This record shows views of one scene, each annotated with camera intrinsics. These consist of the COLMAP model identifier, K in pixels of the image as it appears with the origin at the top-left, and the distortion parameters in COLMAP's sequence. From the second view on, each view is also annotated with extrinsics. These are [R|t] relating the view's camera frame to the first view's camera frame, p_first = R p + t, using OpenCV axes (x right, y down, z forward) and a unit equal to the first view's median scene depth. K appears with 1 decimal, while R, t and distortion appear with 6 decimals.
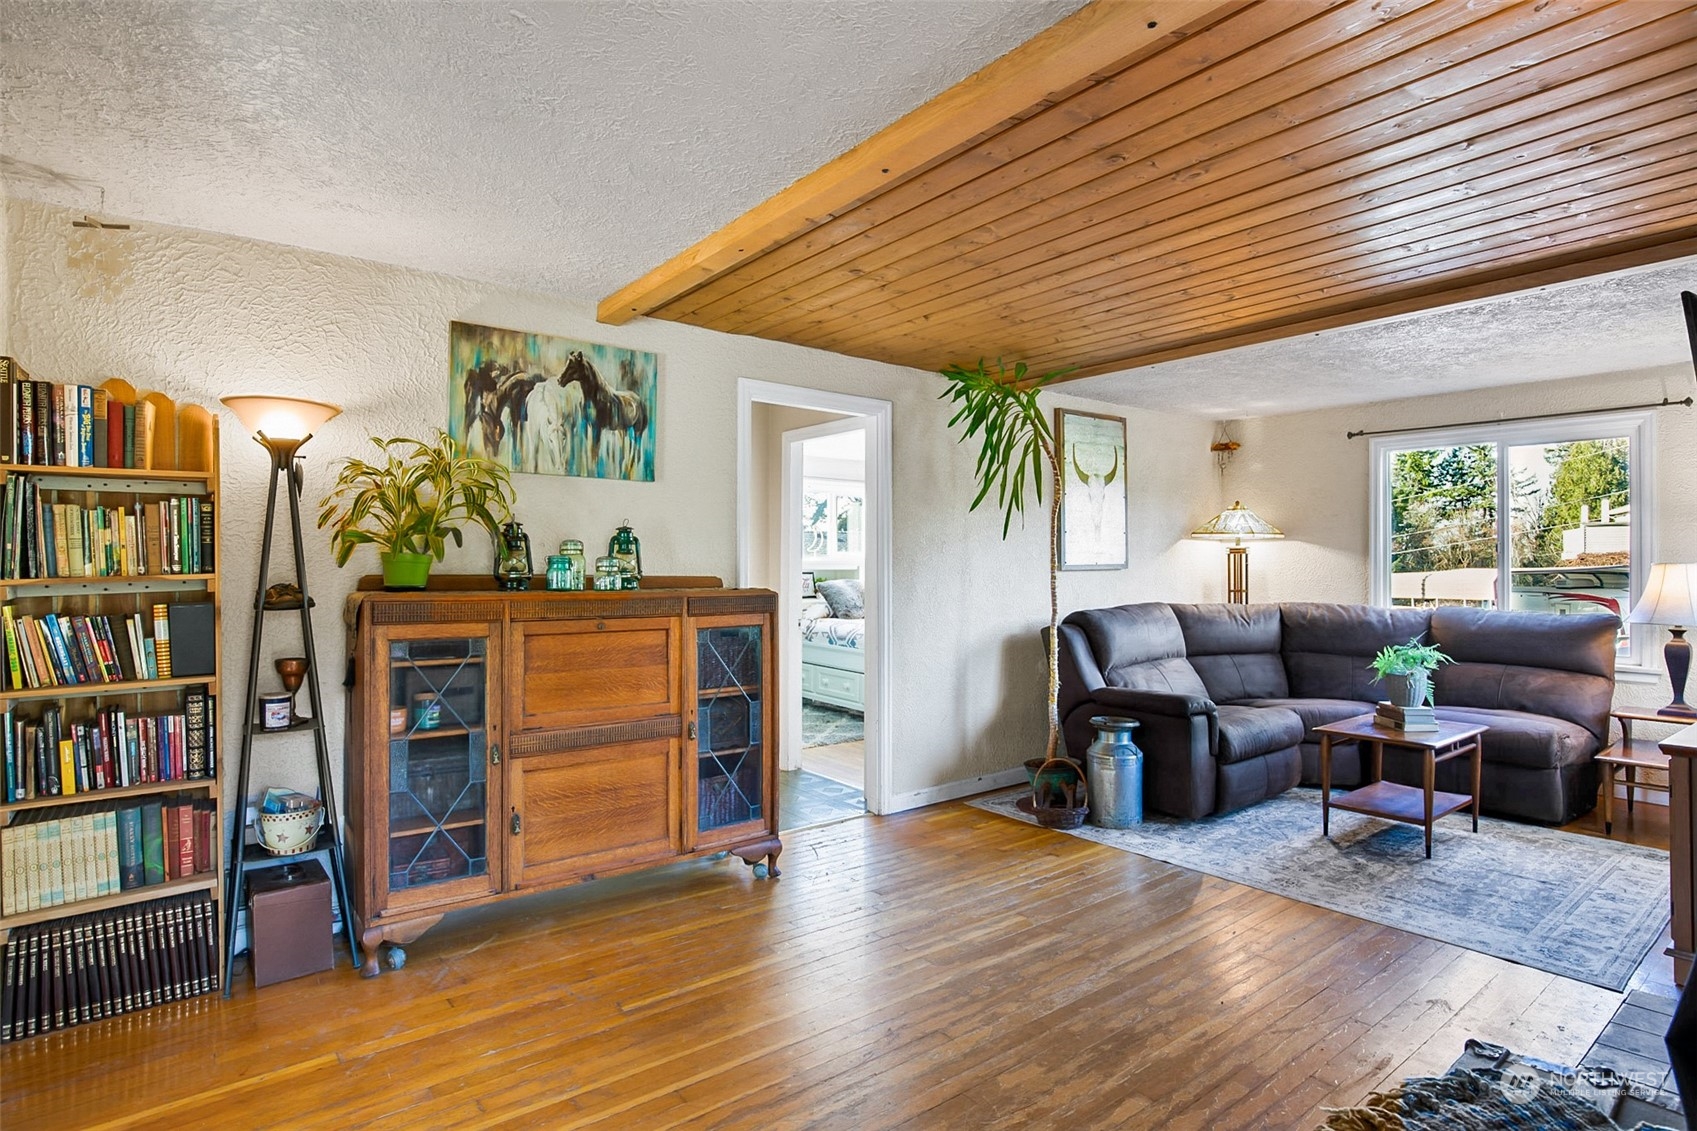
lens RADIAL K [[876.4, 0, 835.3], [0, 876.4, 556.4], [0, 0, 1]] dist [-0.022945, 0.001494]
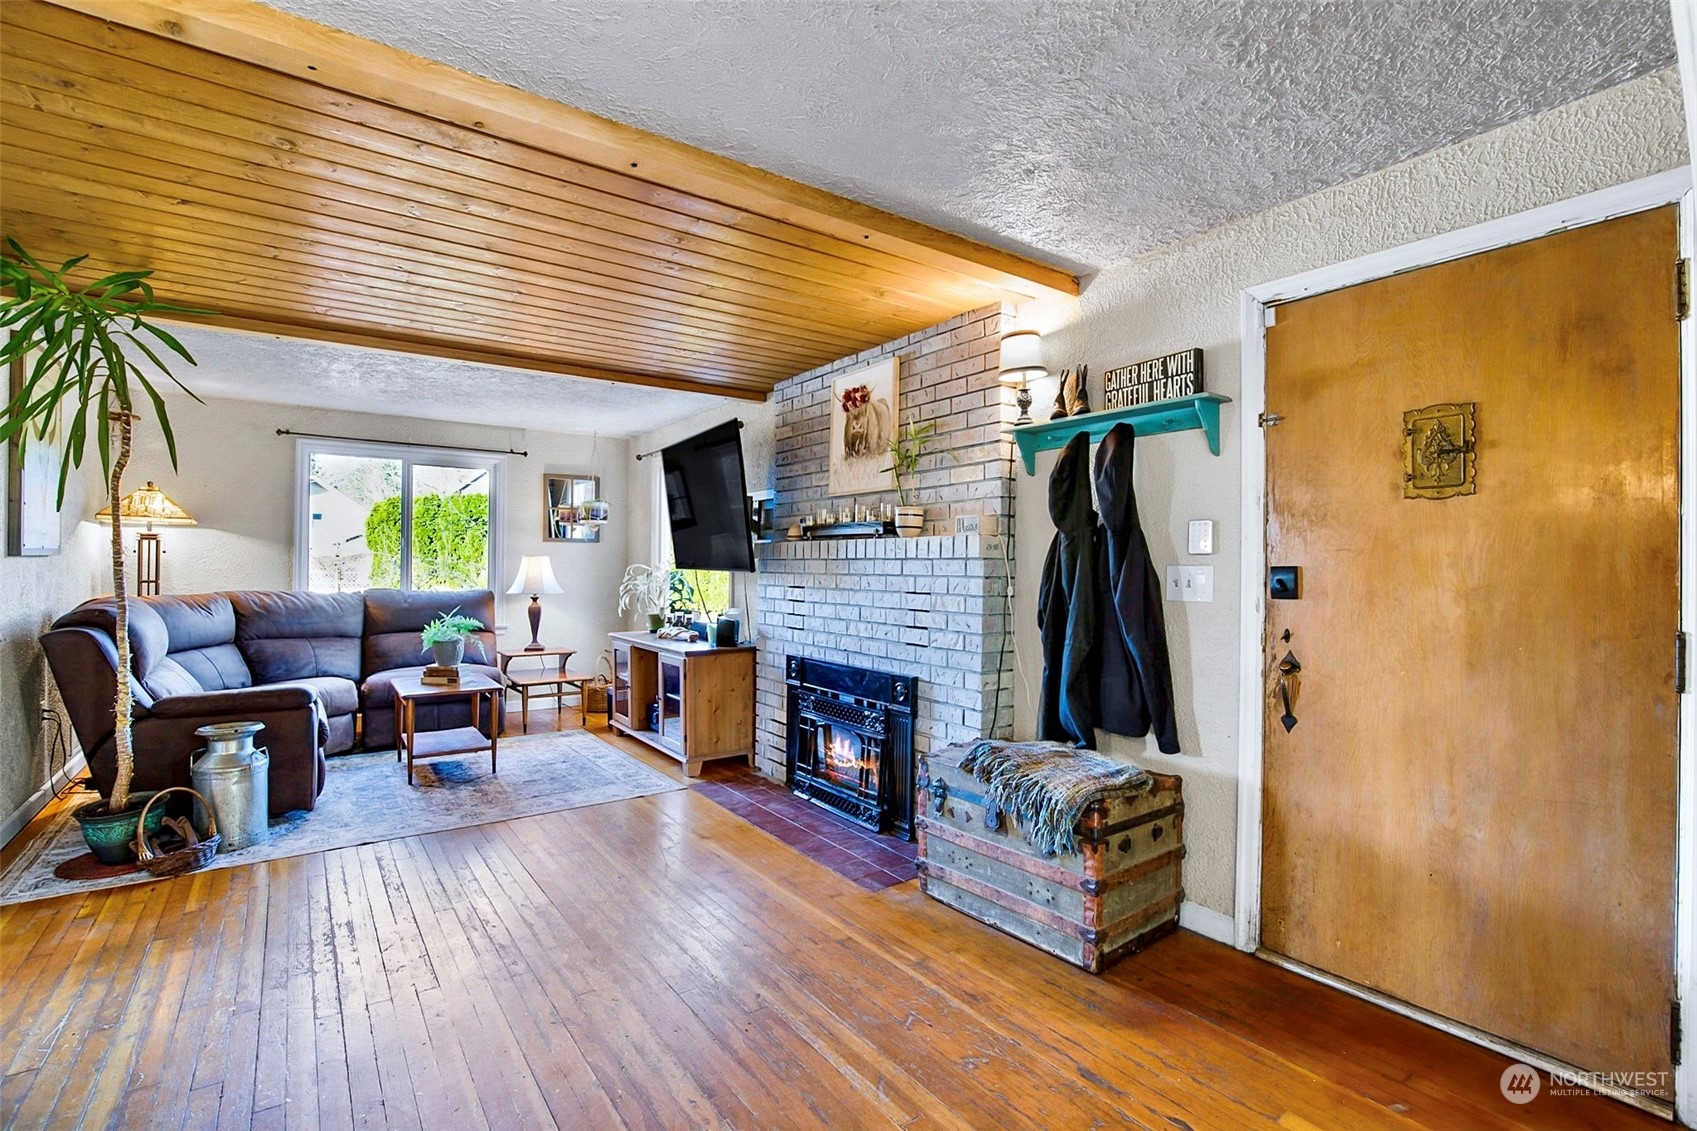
lens RADIAL K [[786.7, 0, 852.5], [0, 786.7, 561.5], [0, 0, 1]] dist [-0.033099, 0.006377]
pose [[0.022648, 0.005621, 0.999728, -0.535101], [-0.015974, 0.999859, -0.005260, 0.019658], [-0.999616, -0.015851, 0.022734, 0.441163]]
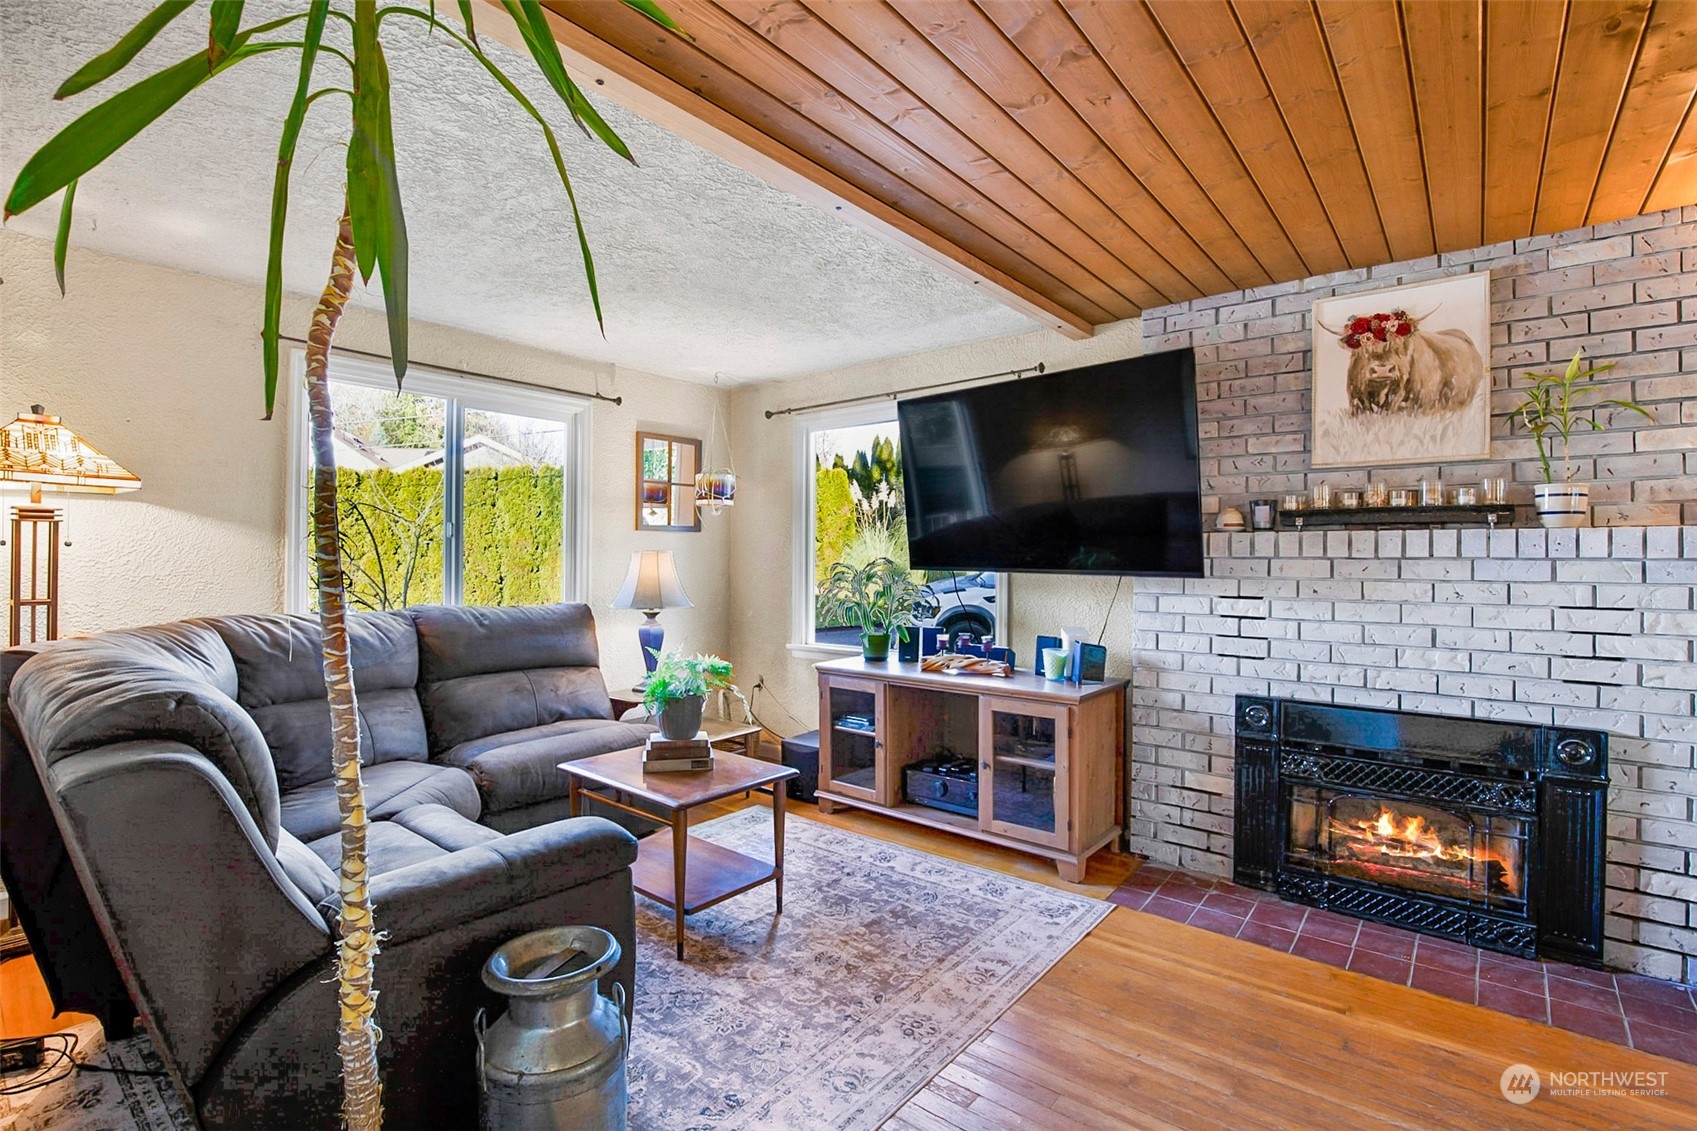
lens RADIAL K [[786.7, 0, 845.0], [0, 786.7, 556.6], [0, 0, 1]] dist [-0.033099, 0.006377]
pose [[-0.234058, 0.001153, 0.972222, -0.042336], [-0.013793, 0.999895, -0.004506, 0.019590], [-0.972125, -0.014464, -0.234018, 1.166391]]
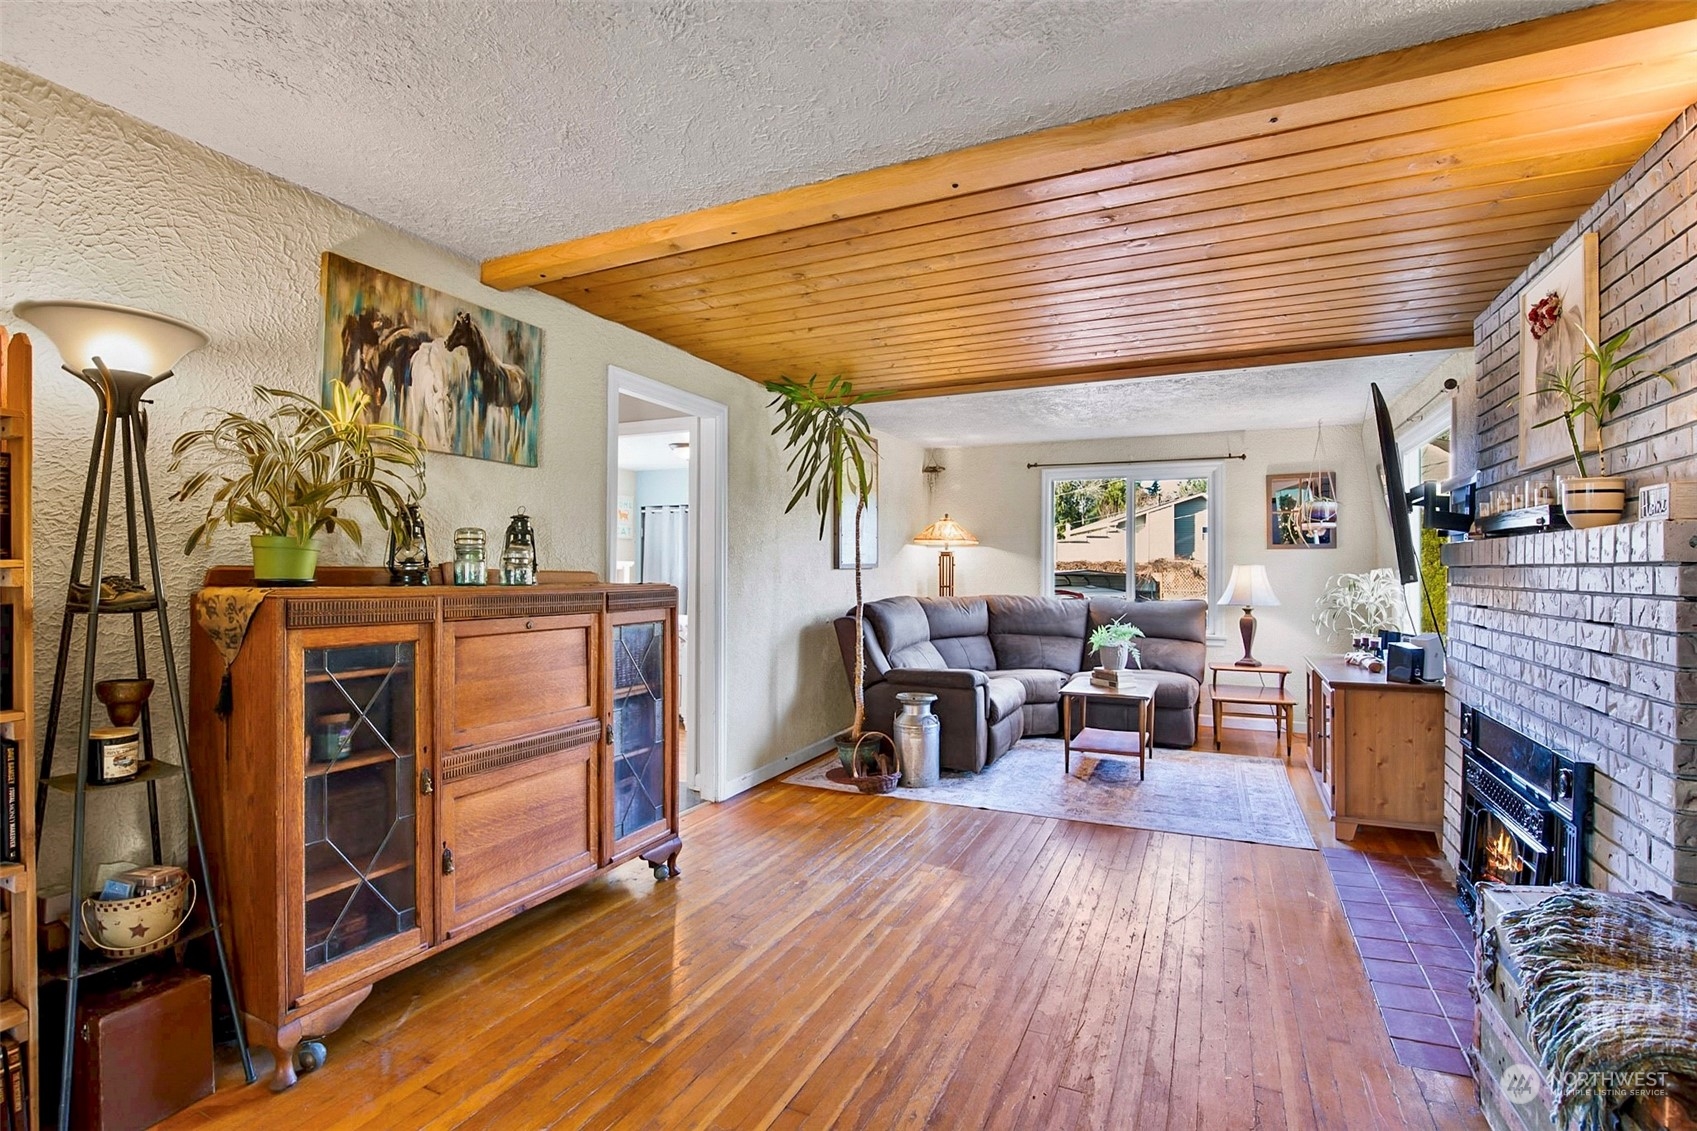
lens RADIAL K [[786.7, 0, 838.2], [0, 786.7, 563.4], [0, 0, 1]] dist [-0.033099, 0.006377]
pose [[0.890848, 0.006768, 0.454252, -0.310087], [-0.007763, 0.999970, 0.000327, 0.012903], [-0.454236, -0.003818, 0.890873, 0.132632]]
